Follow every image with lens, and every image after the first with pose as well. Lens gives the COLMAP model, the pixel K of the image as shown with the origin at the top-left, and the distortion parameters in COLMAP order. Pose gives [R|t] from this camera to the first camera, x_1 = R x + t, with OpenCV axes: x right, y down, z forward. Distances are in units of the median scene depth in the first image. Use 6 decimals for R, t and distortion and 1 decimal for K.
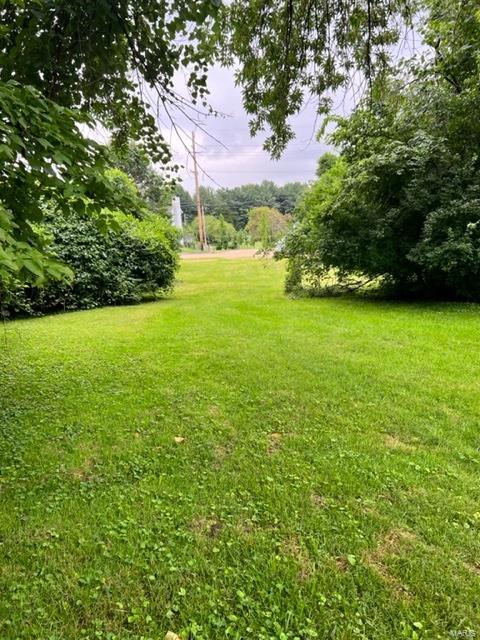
lens RADIAL K [[489.6, 0, 242.2], [0, 489.6, 316.6], [0, 0, 1]] dist [0.061700, -0.055767]
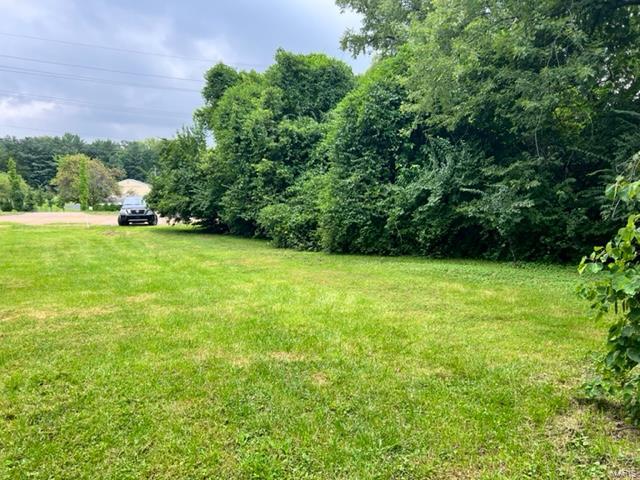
lens RADIAL K [[489.6, 0, 324.0], [0, 489.6, 243.7], [0, 0, 1]] dist [0.061700, -0.055767]
pose [[0.862415, 0.000698, 0.506202, -0.135514], [0.042017, 0.996450, -0.072958, -0.178909], [-0.504456, 0.084189, 0.859323, 1.492665]]
